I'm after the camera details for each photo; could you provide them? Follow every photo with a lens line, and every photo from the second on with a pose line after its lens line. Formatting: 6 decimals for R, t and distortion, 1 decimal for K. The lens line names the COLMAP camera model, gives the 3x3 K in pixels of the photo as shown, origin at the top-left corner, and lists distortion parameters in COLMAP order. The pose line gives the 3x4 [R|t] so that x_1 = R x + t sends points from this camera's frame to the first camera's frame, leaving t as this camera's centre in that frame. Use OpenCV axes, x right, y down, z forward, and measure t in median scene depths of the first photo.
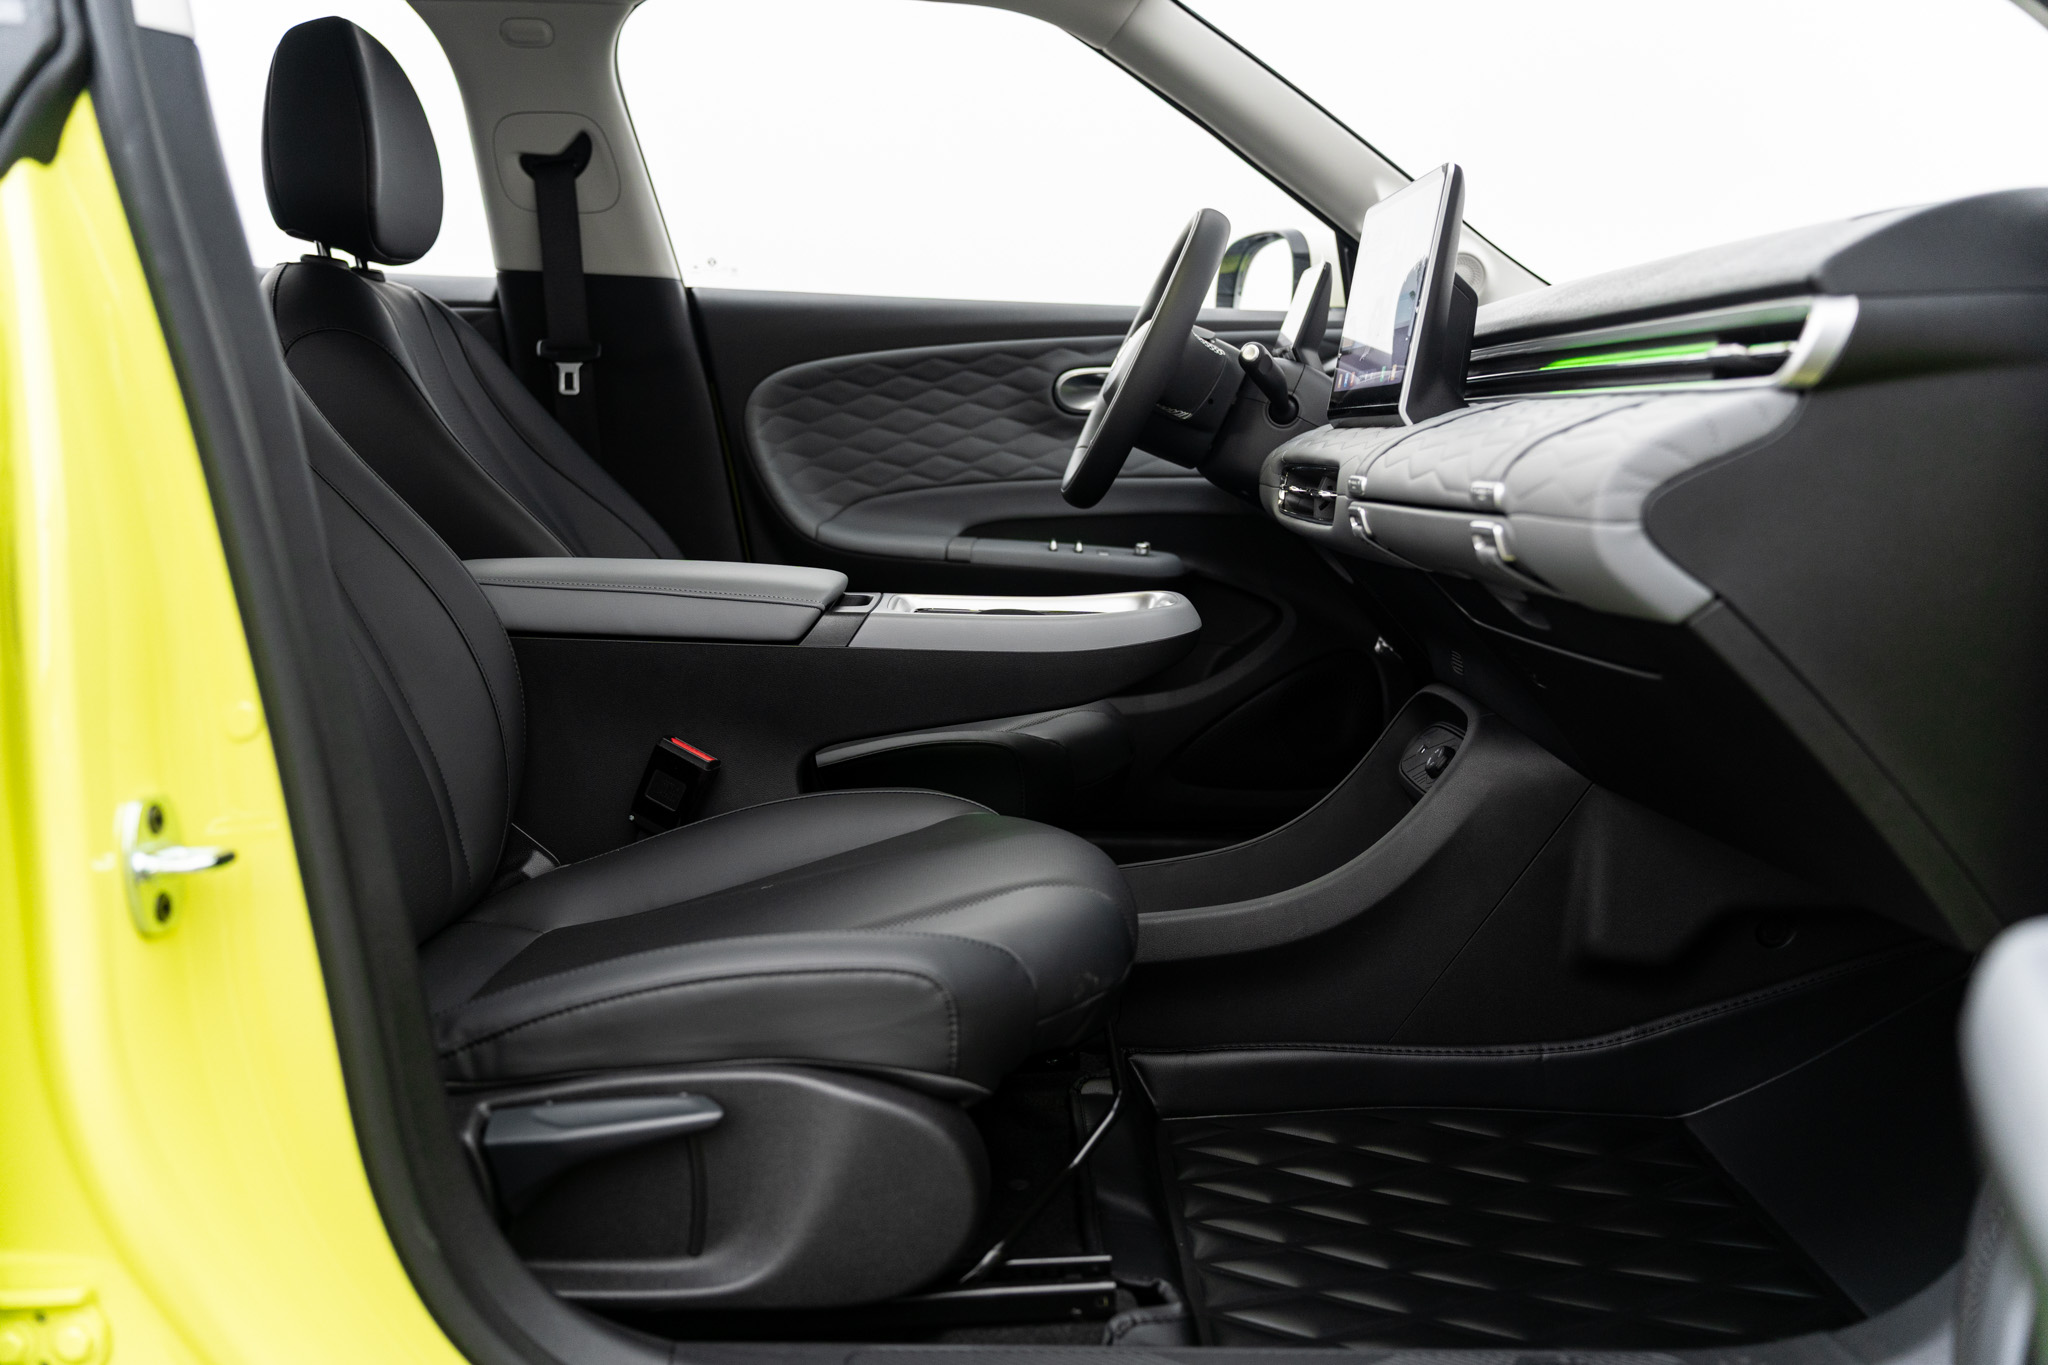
lens RADIAL K [[1823.2, 0, 1027.7], [0, 1823.2, 665.1], [0, 0, 1]] dist [0.009079, -0.004214]
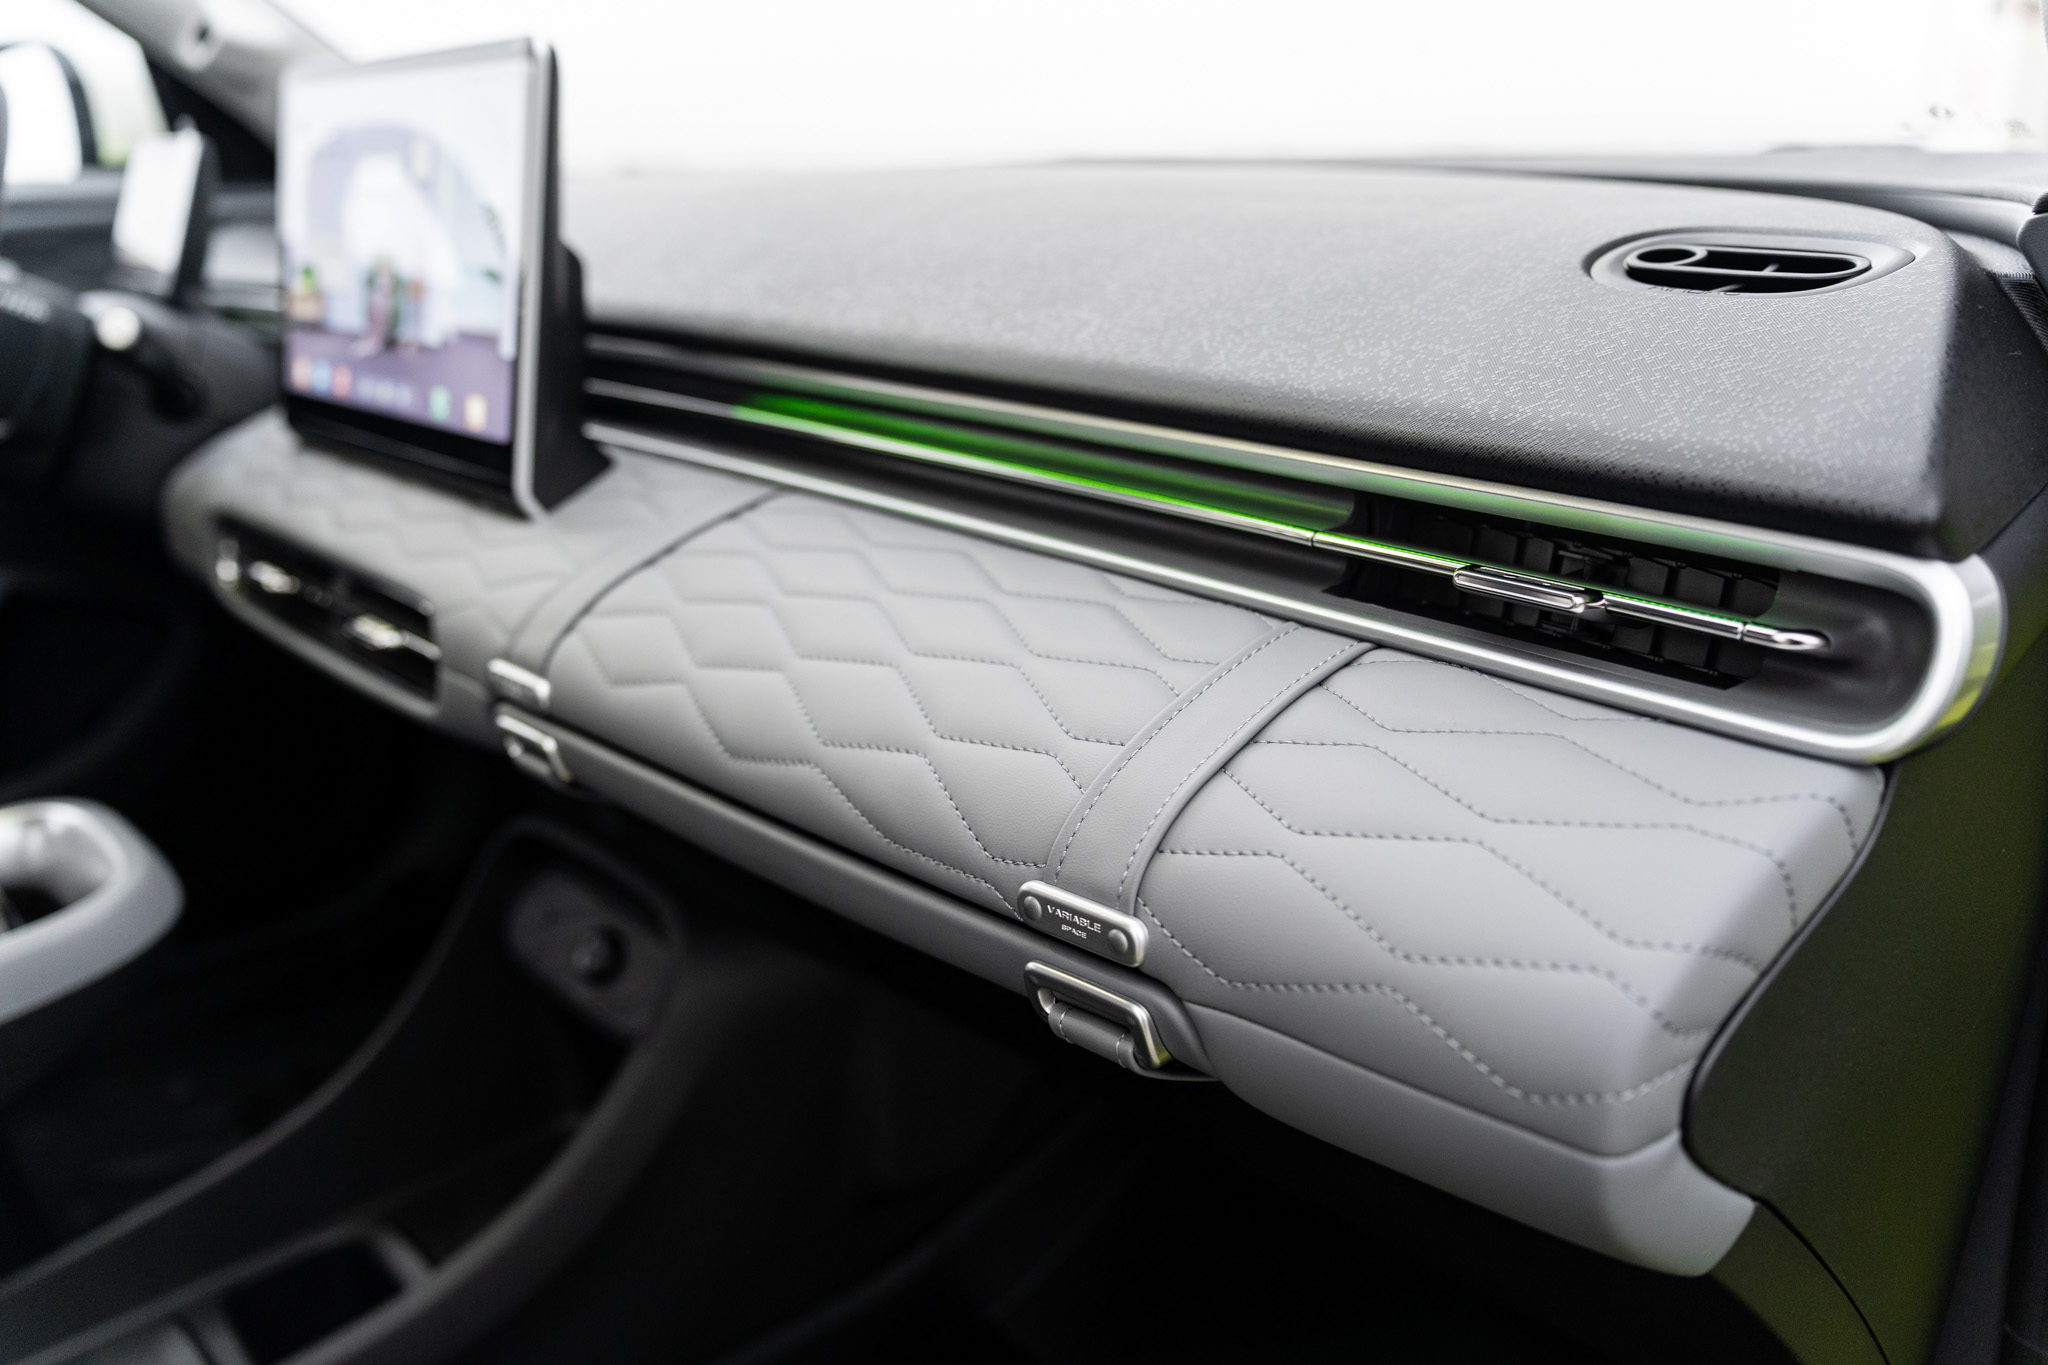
lens RADIAL K [[1638.2, 0, 1025.1], [0, 1638.2, 687.8], [0, 0, 1]] dist [0.009112, -0.004154]
pose [[0.764122, -0.223315, 0.605184, 0.007406], [0.109344, 0.969429, 0.219662, -0.255298], [-0.635737, -0.101675, 0.765180, 0.744689]]
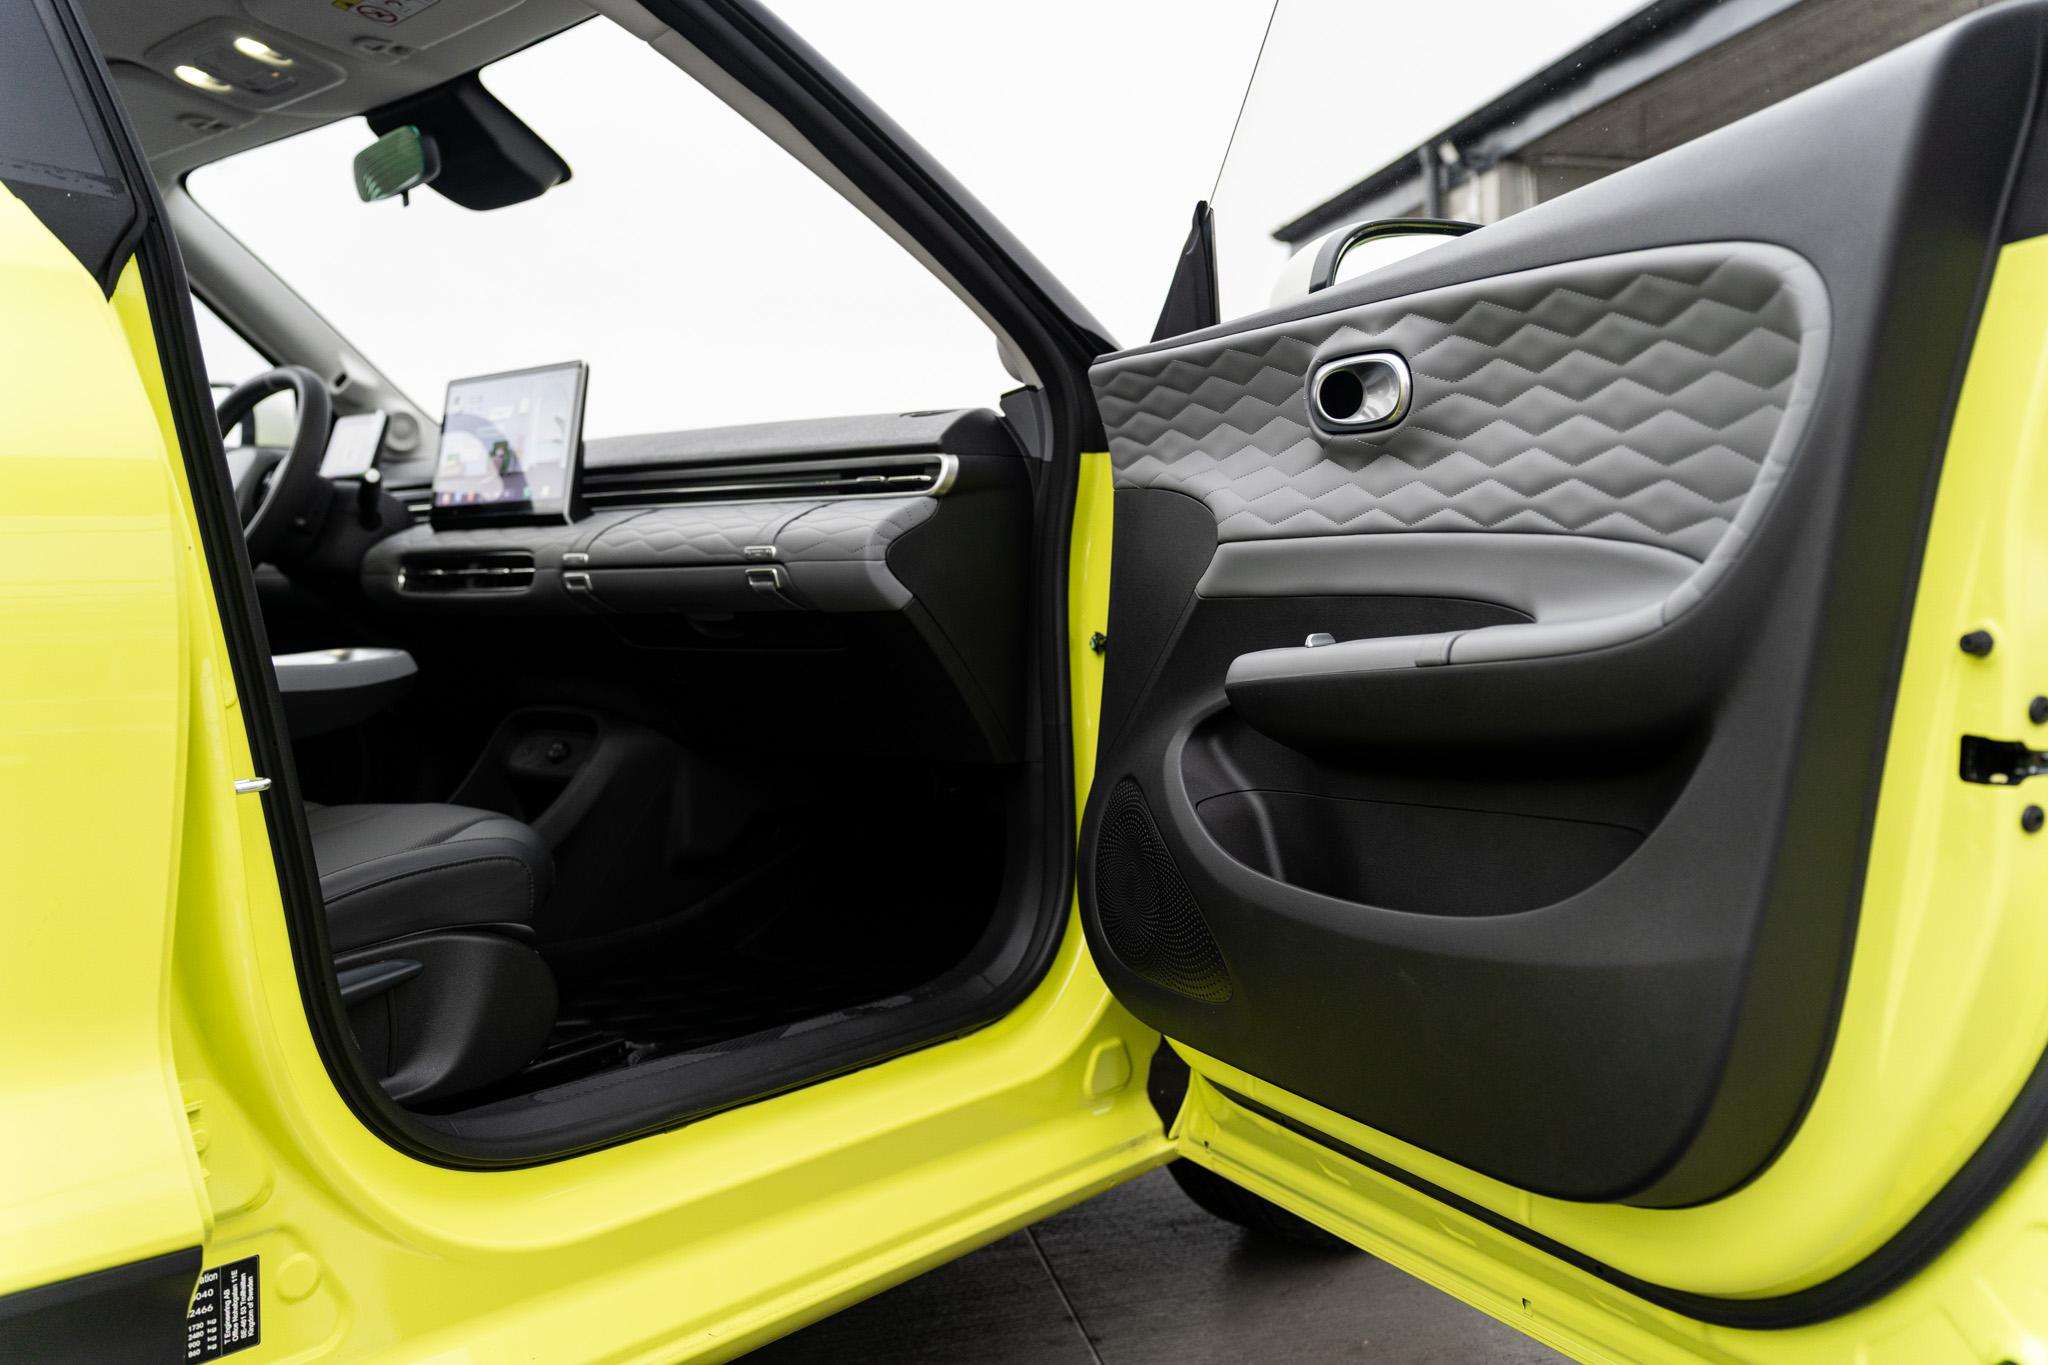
lens RADIAL K [[1638.2, 0, 1020.7], [0, 1638.2, 673.9], [0, 0, 1]] dist [0.009112, -0.004154]
pose [[0.661930, -0.055705, 0.747493, -0.849879], [0.105996, 0.994170, -0.019775, 0.090610], [-0.742034, 0.092321, 0.663975, -0.278894]]
